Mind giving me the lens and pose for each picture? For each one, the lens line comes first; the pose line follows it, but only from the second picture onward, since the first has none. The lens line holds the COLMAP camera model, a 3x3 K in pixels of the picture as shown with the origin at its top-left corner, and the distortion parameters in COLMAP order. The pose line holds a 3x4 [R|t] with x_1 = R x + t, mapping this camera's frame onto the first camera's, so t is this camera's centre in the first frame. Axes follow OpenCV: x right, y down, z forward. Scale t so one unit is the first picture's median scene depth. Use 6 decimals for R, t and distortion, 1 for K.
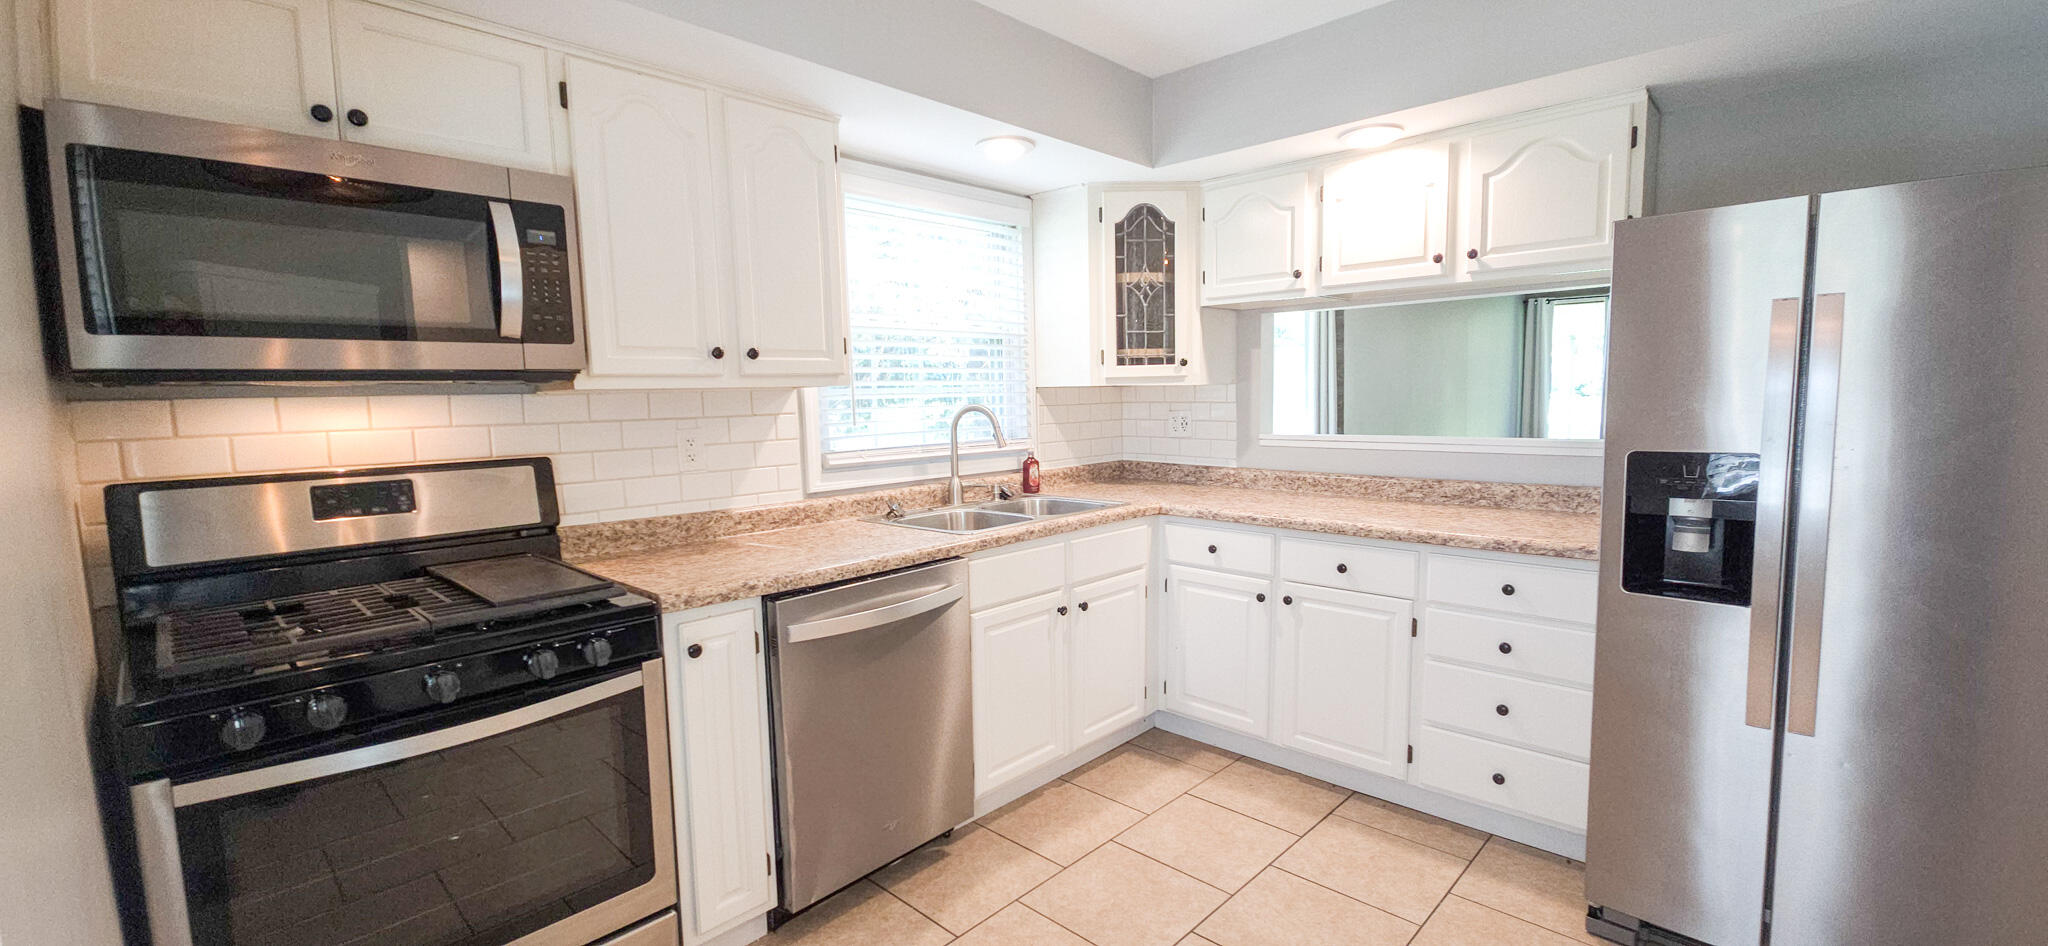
lens RADIAL K [[831.8, 0, 1012.6], [0, 831.8, 474.9], [0, 0, 1]] dist [-0.003540, -0.000761]
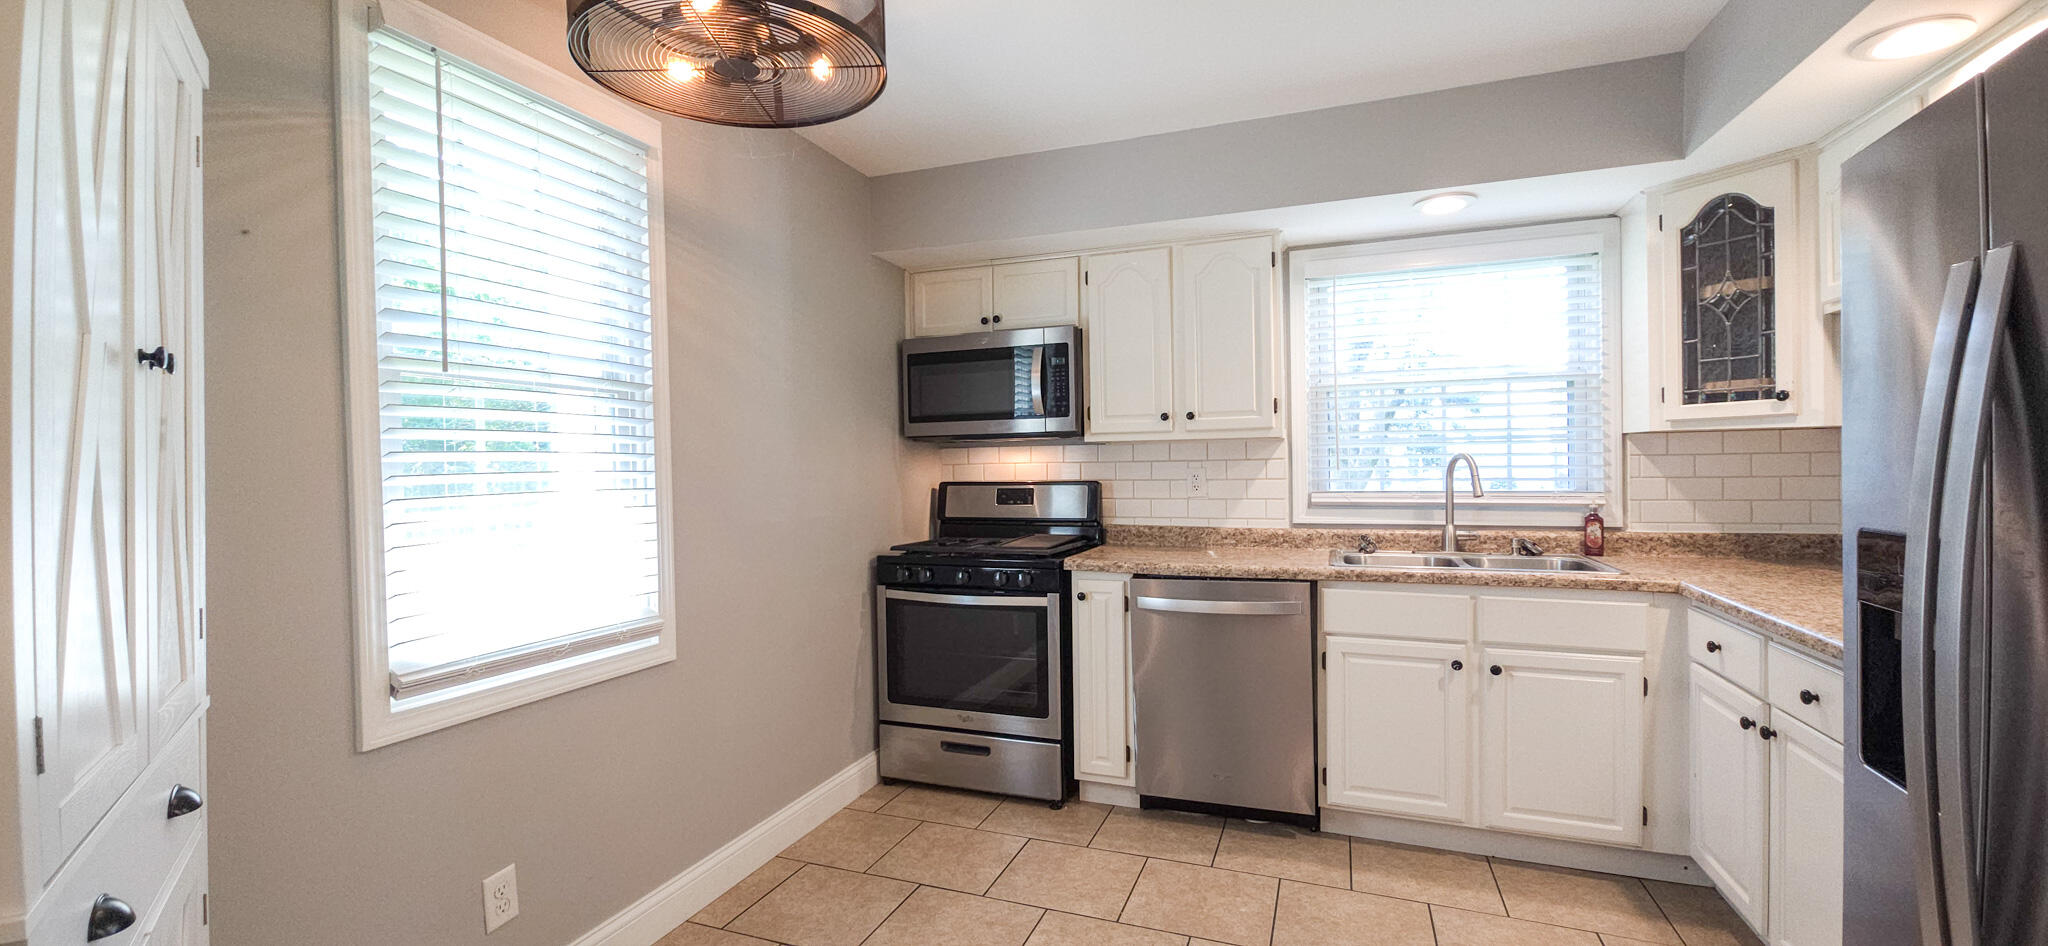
lens RADIAL K [[831.8, 0, 1012.6], [0, 831.8, 474.9], [0, 0, 1]] dist [-0.003540, -0.000761]
pose [[0.380173, 0.026943, -0.924523, 0.707281], [-0.084205, 0.996433, -0.005588, -0.007433], [0.921074, 0.079974, 0.381085, 0.133940]]
